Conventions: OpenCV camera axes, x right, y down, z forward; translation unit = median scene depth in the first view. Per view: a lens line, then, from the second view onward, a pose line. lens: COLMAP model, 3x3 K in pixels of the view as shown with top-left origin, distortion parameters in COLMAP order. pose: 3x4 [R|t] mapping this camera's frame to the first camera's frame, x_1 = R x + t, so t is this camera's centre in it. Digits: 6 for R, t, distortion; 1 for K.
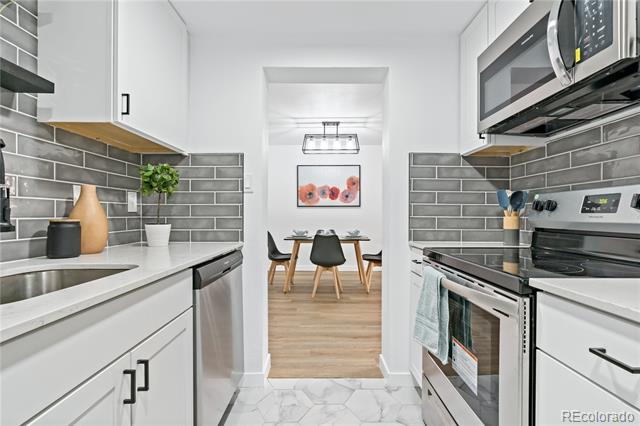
lens RADIAL K [[295.5, 0, 320.0], [0, 295.5, 213.0], [0, 0, 1]] dist [0.000290, 0.000102]
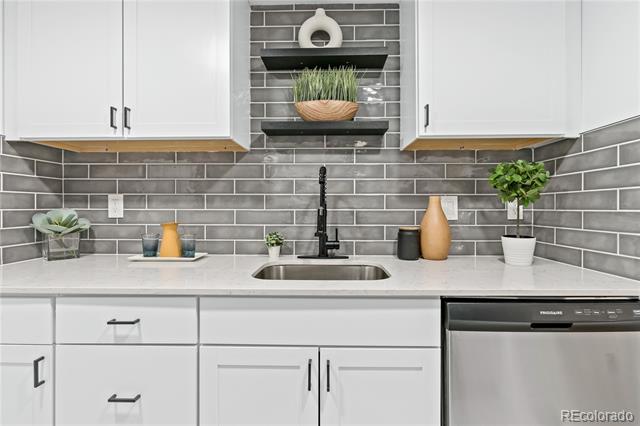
lens RADIAL K [[295.5, 0, 320.0], [0, 295.5, 213.0], [0, 0, 1]] dist [0.000290, 0.000102]
pose [[-0.004004, 0.012152, -0.999918, 0.264133], [0.005918, 0.999909, 0.012128, -0.041671], [0.999974, -0.005869, -0.004076, 0.500550]]
